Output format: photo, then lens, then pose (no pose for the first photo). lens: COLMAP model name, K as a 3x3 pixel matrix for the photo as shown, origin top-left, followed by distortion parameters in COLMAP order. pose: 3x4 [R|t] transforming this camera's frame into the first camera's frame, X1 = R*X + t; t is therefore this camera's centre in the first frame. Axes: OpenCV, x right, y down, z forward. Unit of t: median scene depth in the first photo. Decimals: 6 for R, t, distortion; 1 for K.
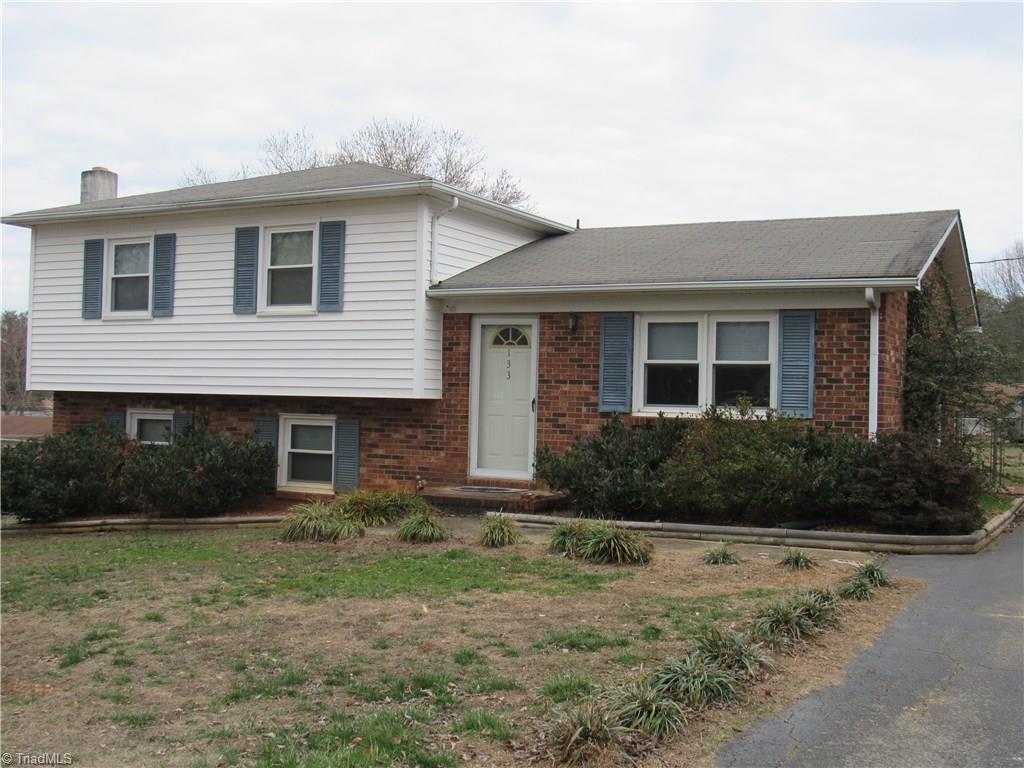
lens RADIAL K [[1136.2, 0, 512.2], [0, 1136.2, 382.7], [0, 0, 1]] dist [-0.065633, 0.000000]
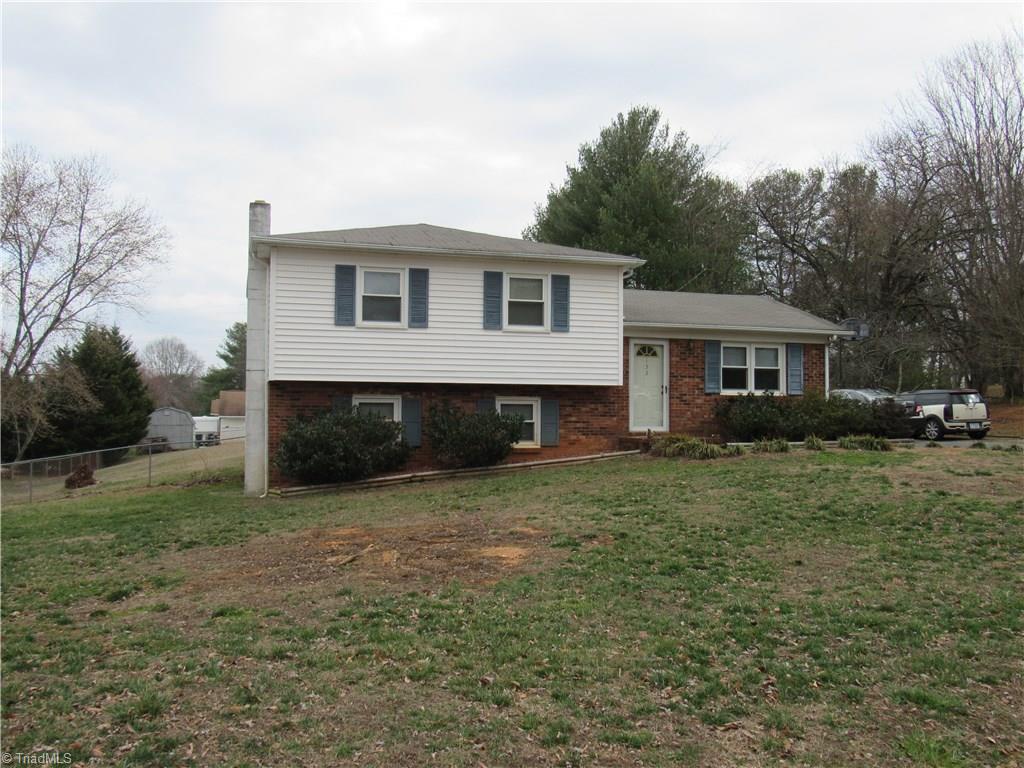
lens RADIAL K [[945.7, 0, 508.0], [0, 945.7, 380.4], [0, 0, 1]] dist [-0.056507, 0.000000]
pose [[0.718581, 0.012943, 0.695323, -1.203231], [0.000927, 0.999808, -0.019569, 0.034188], [-0.695443, 0.014706, 0.718431, 0.100236]]
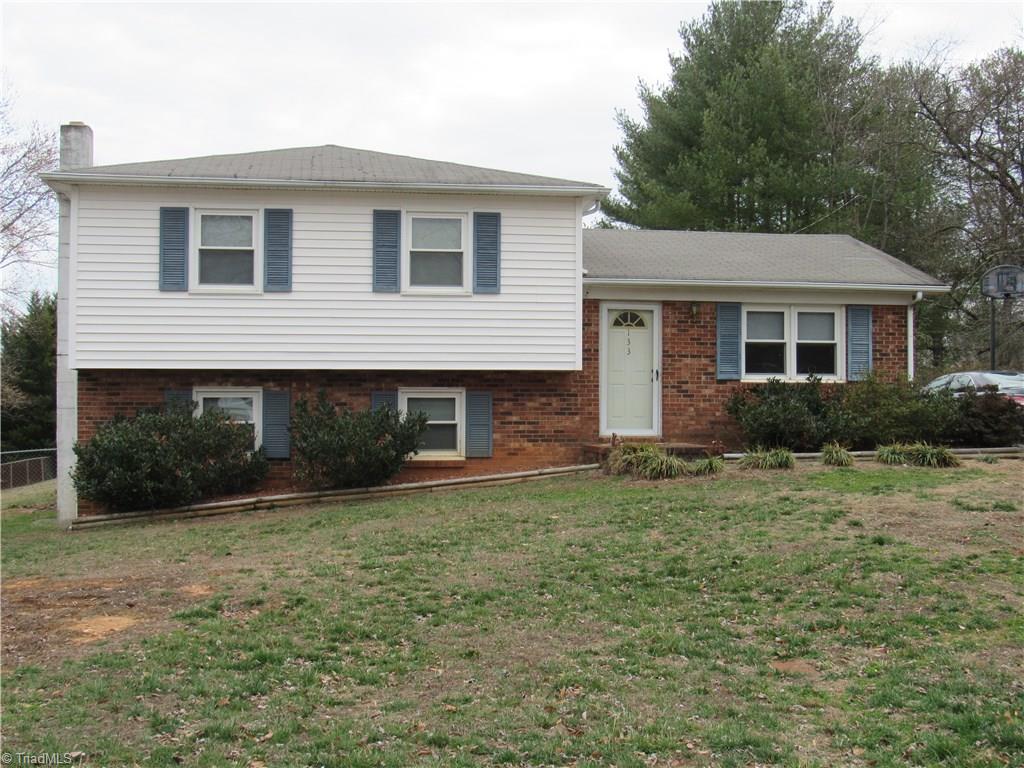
lens RADIAL K [[1296.7, 0, 513.5], [0, 1296.7, 391.9], [0, 0, 1]] dist [-0.083109, 0.000000]
pose [[0.804125, -0.011263, 0.594353, -0.947309], [0.008487, 0.999936, 0.007467, 0.026022], [-0.594399, -0.000960, 0.804169, -0.041143]]
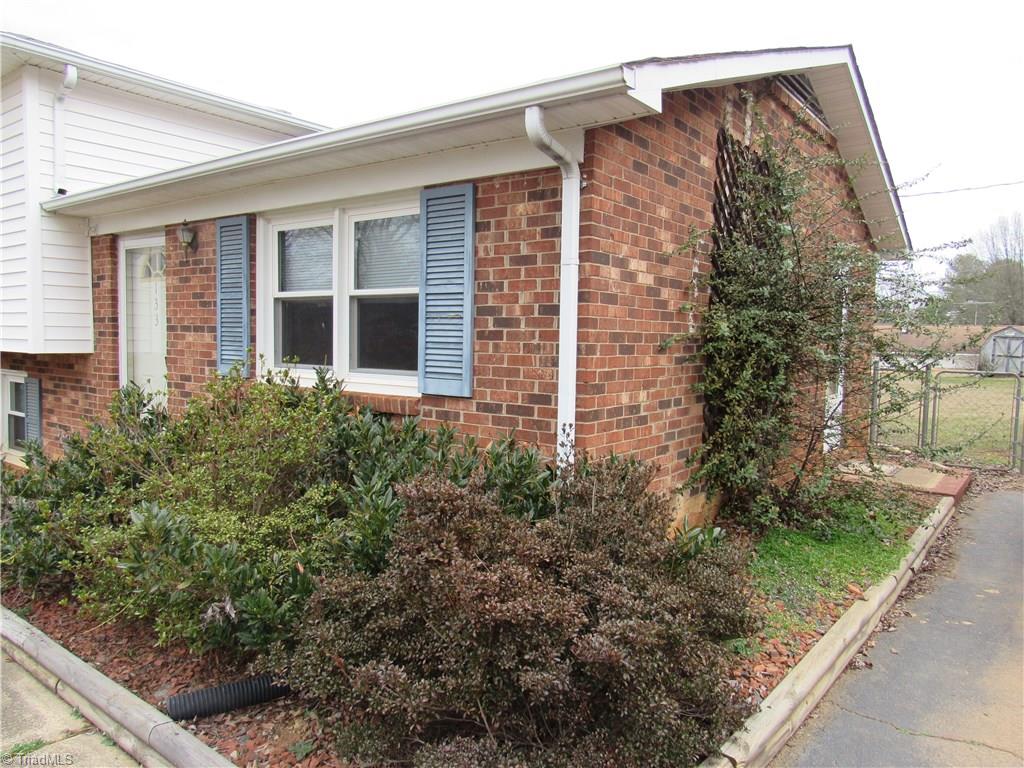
lens RADIAL K [[735.2, 0, 515.7], [0, 735.2, 384.6], [0, 0, 1]] dist [-0.024813, 0.004035]
pose [[0.987043, 0.004013, -0.160404, 0.298817], [0.008413, 0.997018, 0.076710, 0.000702], [0.160233, -0.077065, 0.984066, 0.596829]]
